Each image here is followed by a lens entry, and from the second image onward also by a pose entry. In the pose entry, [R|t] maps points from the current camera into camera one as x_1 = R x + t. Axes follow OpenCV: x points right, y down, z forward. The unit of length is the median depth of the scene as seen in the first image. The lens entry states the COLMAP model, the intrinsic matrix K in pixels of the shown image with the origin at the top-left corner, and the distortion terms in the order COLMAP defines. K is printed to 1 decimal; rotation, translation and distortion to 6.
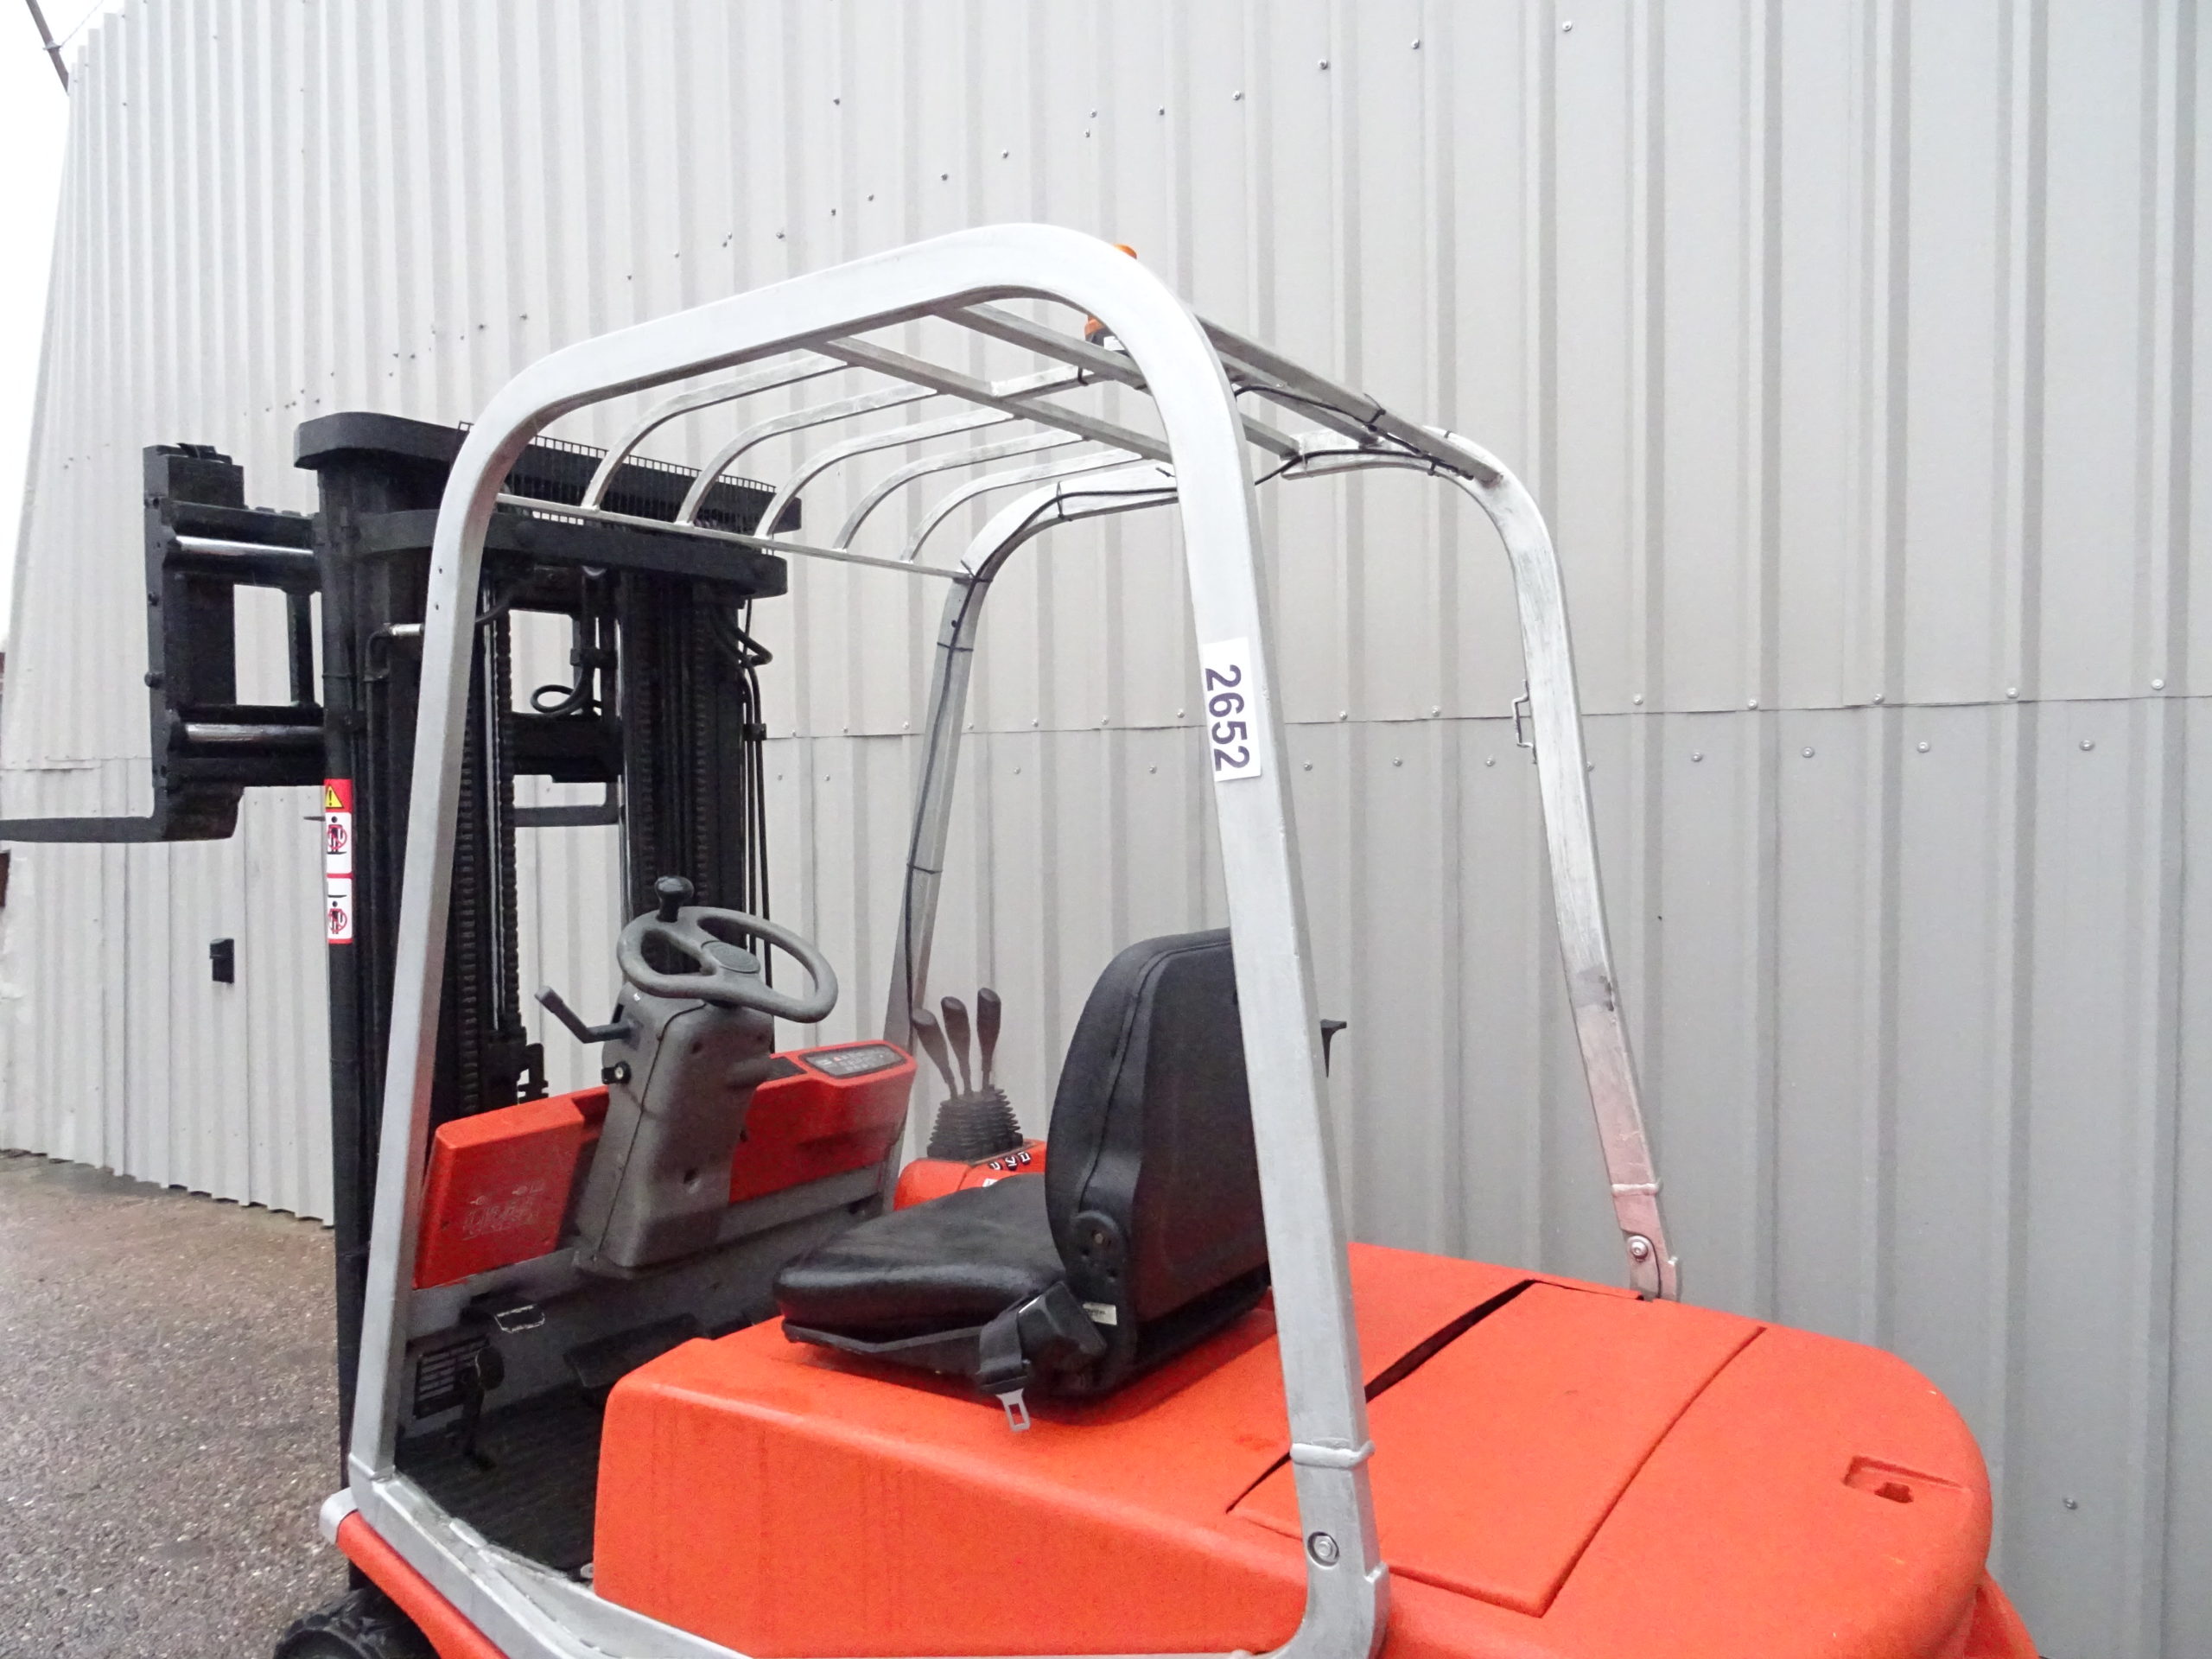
lens RADIAL K [[1581.5, 0, 1104.1], [0, 1581.5, 827.4], [0, 0, 1]] dist [0.002643, -0.006281]
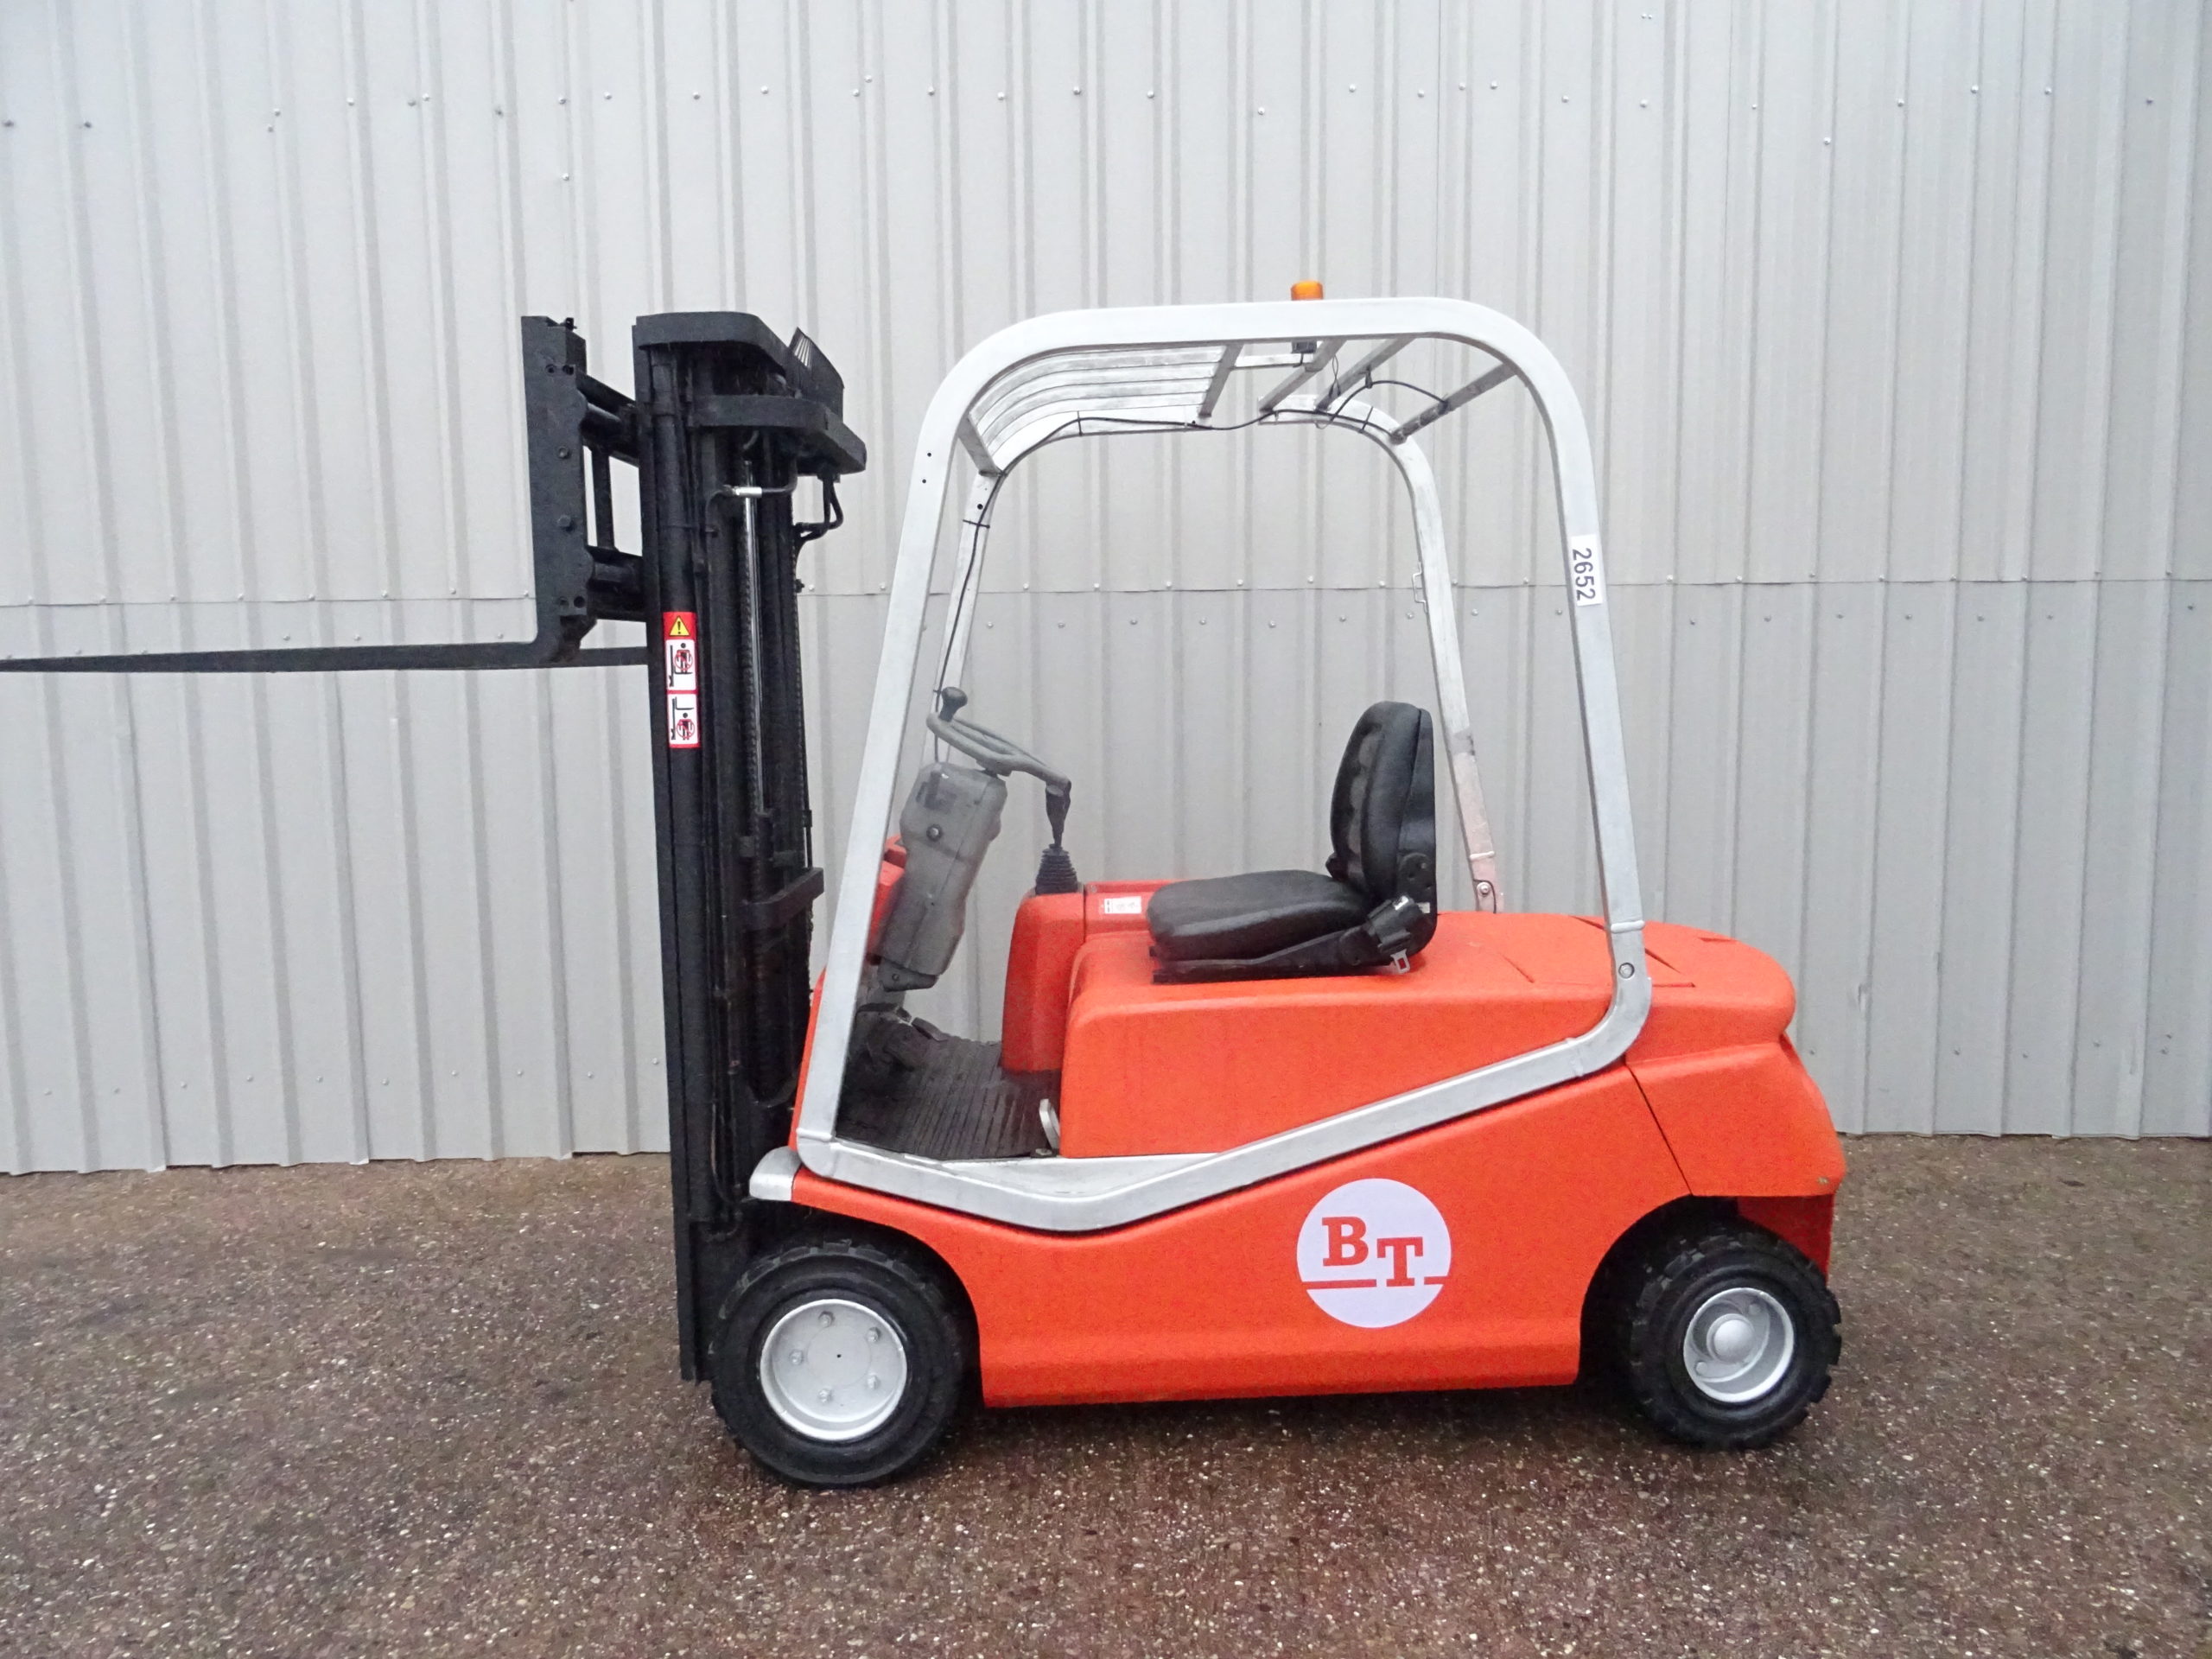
lens RADIAL K [[1581.5, 0, 1104.1], [0, 1581.5, 827.4], [0, 0, 1]] dist [0.002643, -0.006281]
pose [[0.822366, -0.060549, 0.565728, -0.978037], [0.022759, 0.997026, 0.073626, 0.055836], [-0.568504, -0.047672, 0.821298, -0.201046]]
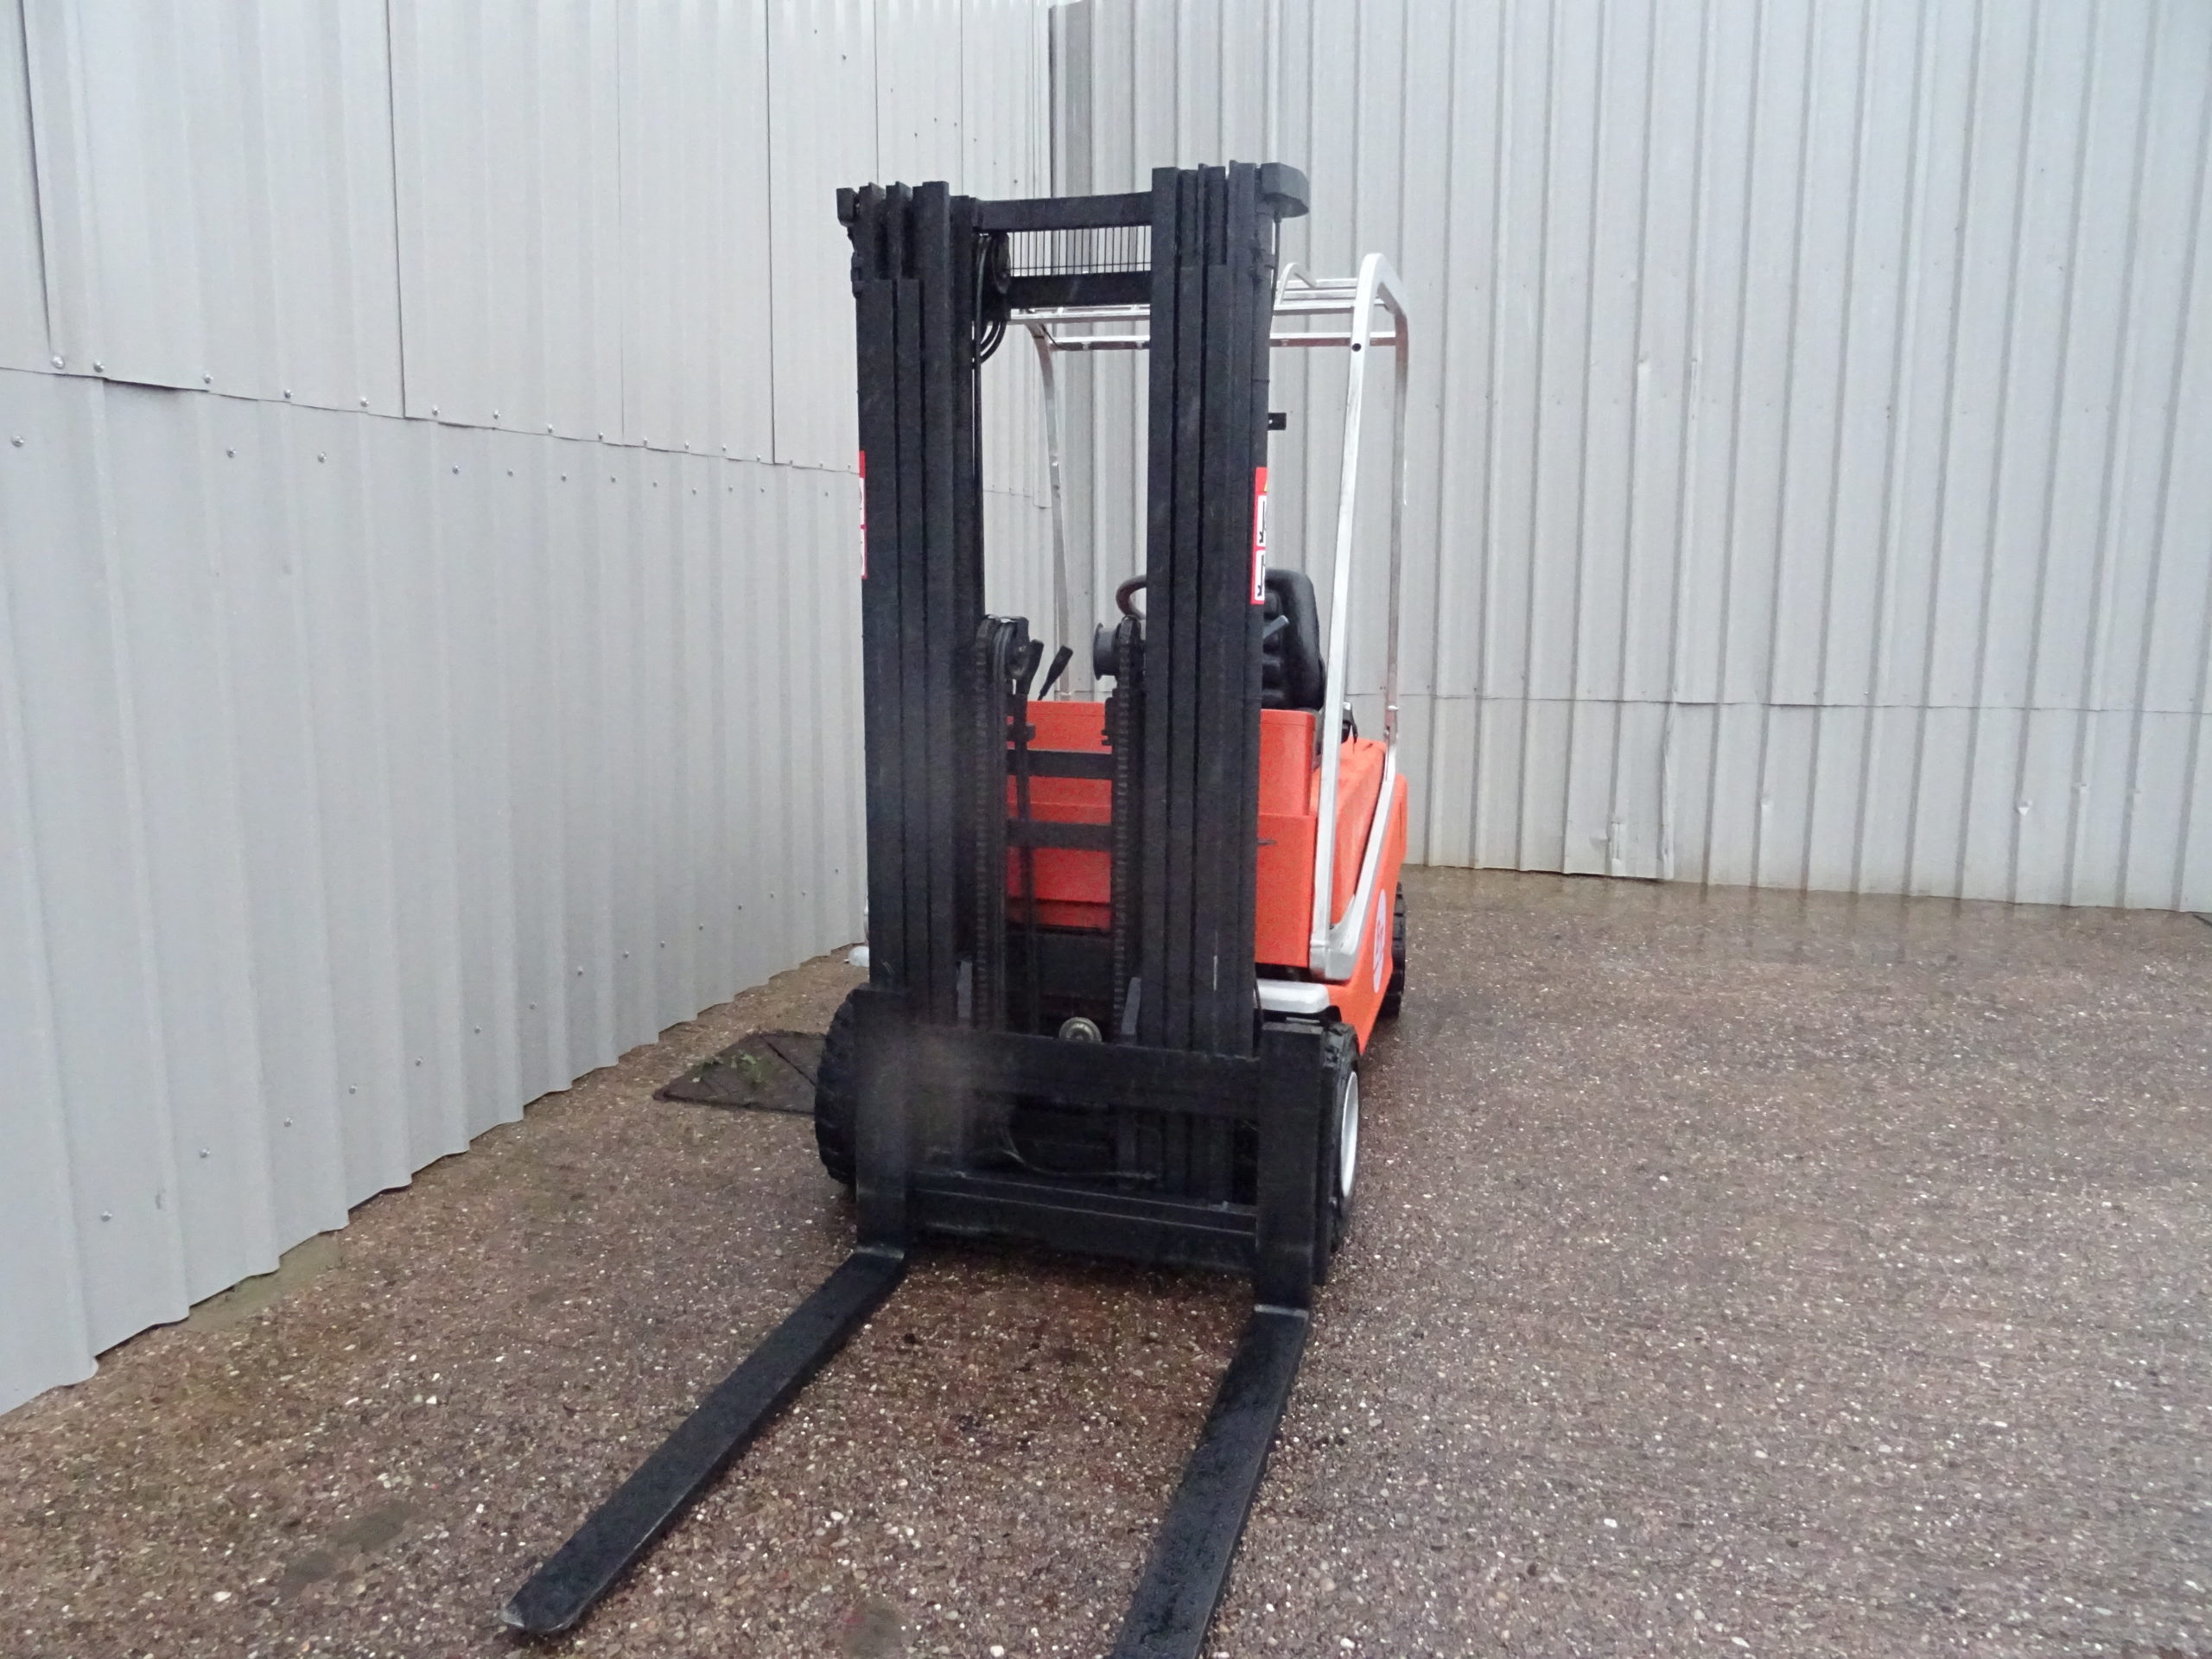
lens RADIAL K [[1581.5, 0, 1104.1], [0, 1581.5, 827.4], [0, 0, 1]] dist [0.002643, -0.006281]
pose [[-0.324023, -0.157898, 0.932779, -1.743530], [0.016825, 0.984856, 0.172557, 0.031082], [-0.945900, 0.071607, -0.316459, 1.627786]]
